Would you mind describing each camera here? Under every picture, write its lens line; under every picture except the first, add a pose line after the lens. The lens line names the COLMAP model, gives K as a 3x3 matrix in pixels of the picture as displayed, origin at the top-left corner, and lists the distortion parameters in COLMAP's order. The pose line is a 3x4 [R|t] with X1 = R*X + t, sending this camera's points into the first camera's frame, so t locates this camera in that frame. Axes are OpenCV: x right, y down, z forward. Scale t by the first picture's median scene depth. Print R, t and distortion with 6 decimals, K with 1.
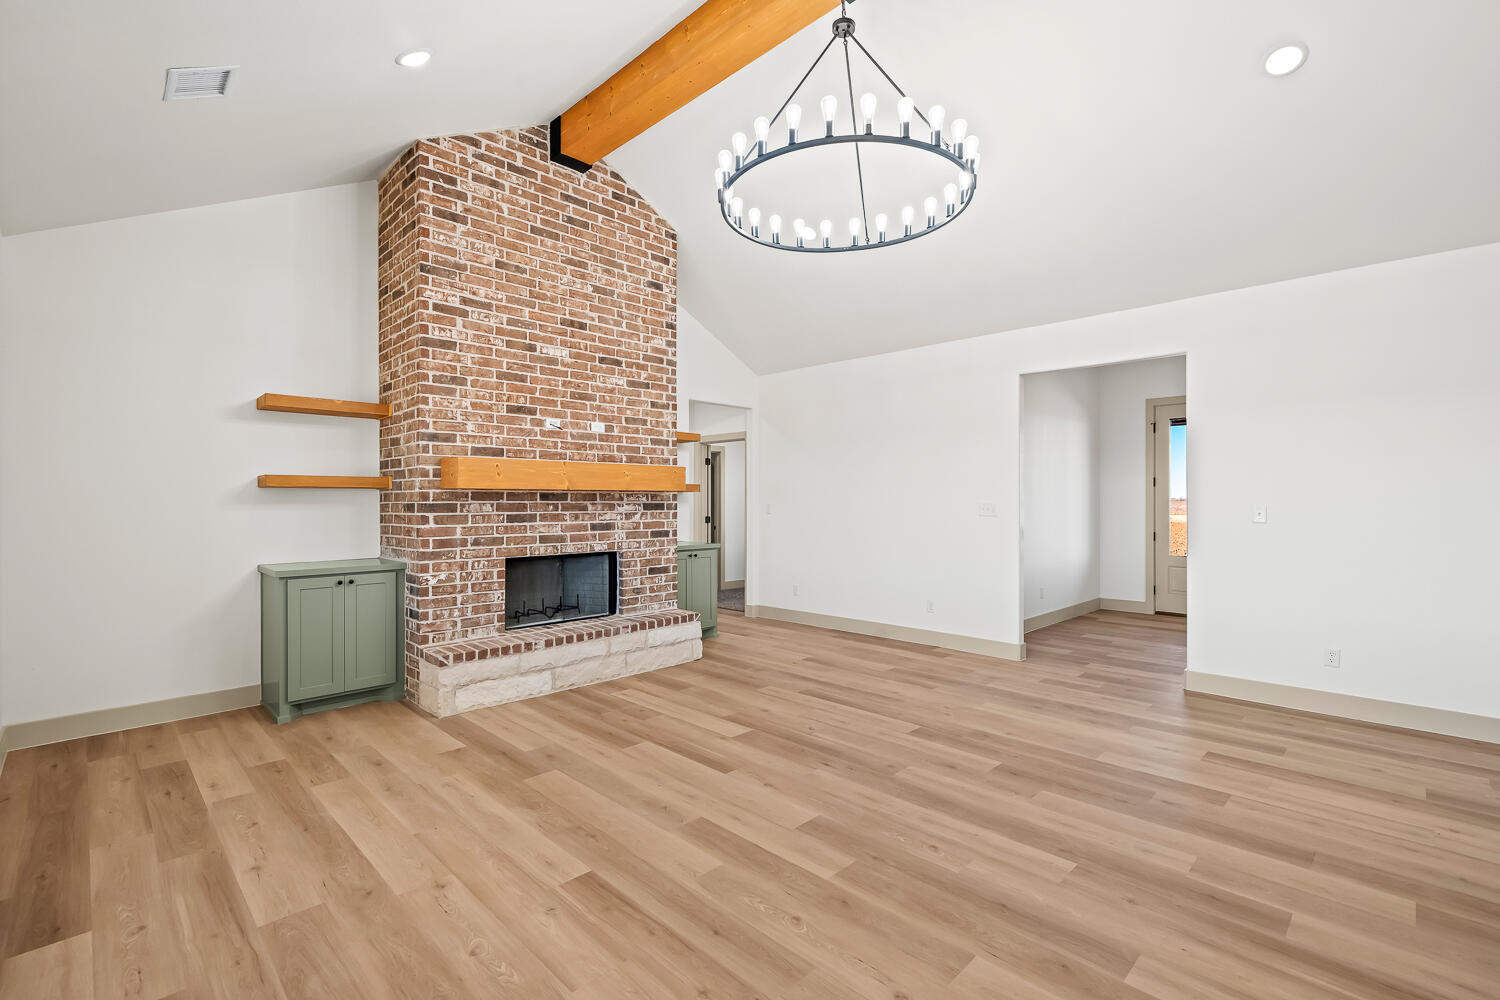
lens RADIAL K [[669.2, 0, 754.1], [0, 669.2, 501.6], [0, 0, 1]] dist [-0.000221, -0.000125]
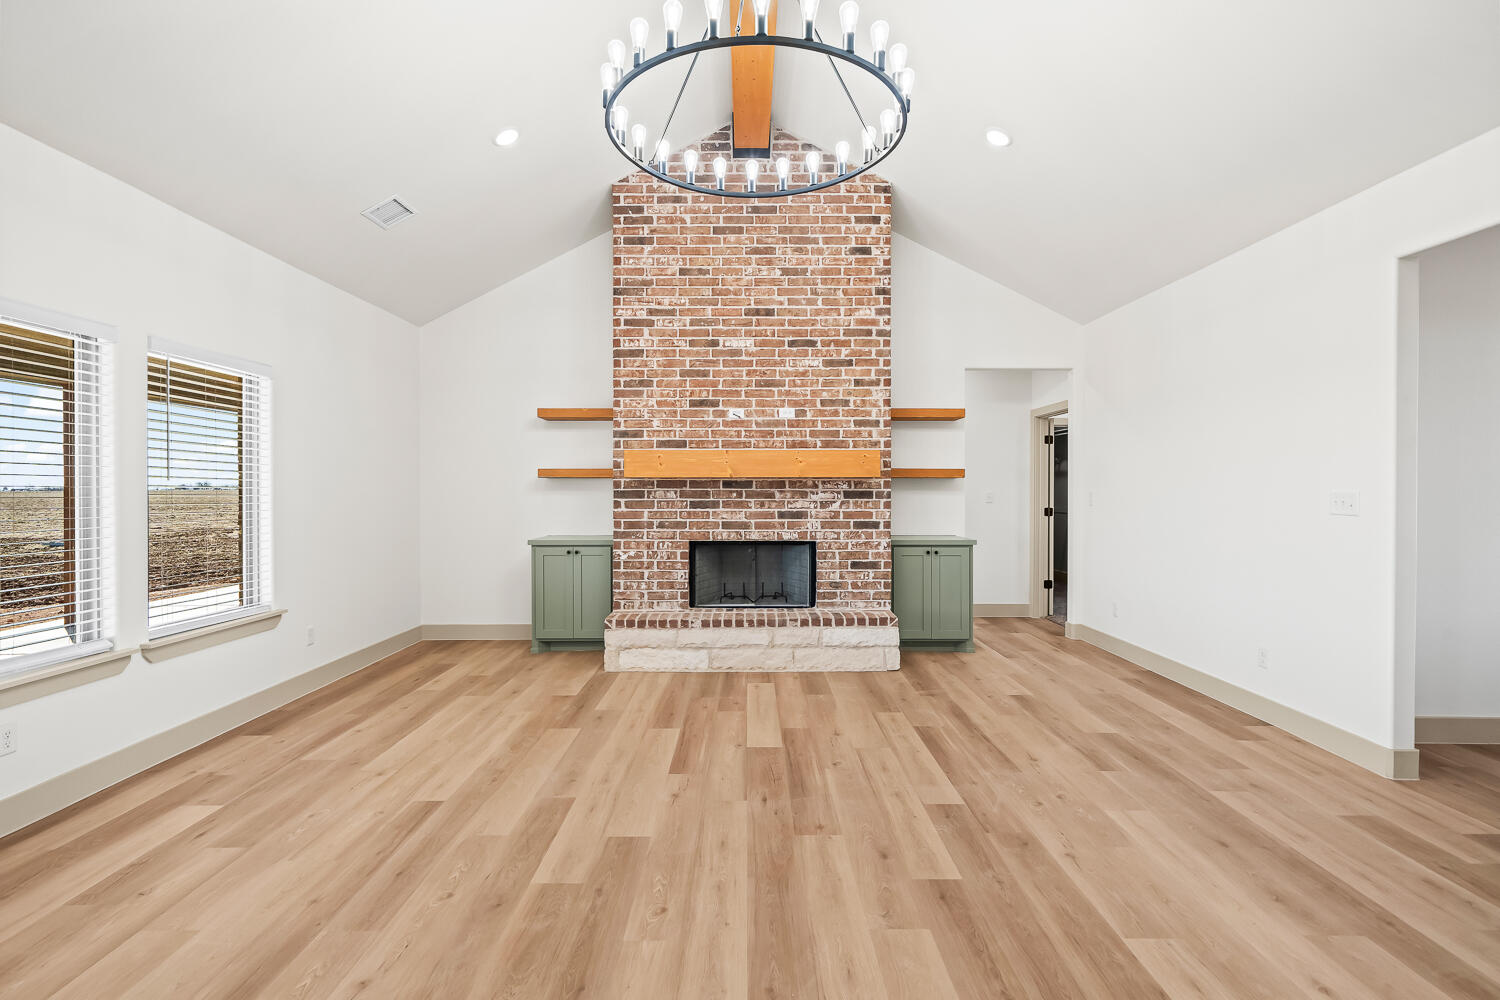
lens RADIAL K [[717.0, 0, 749.4], [0, 717.0, 494.1], [0, 0, 1]] dist [0.001156, 0.000170]
pose [[0.705427, 0.006006, -0.708757, 0.555860], [-0.001608, 0.999975, 0.006874, 0.000152], [0.708780, -0.003710, 0.705419, 0.263467]]
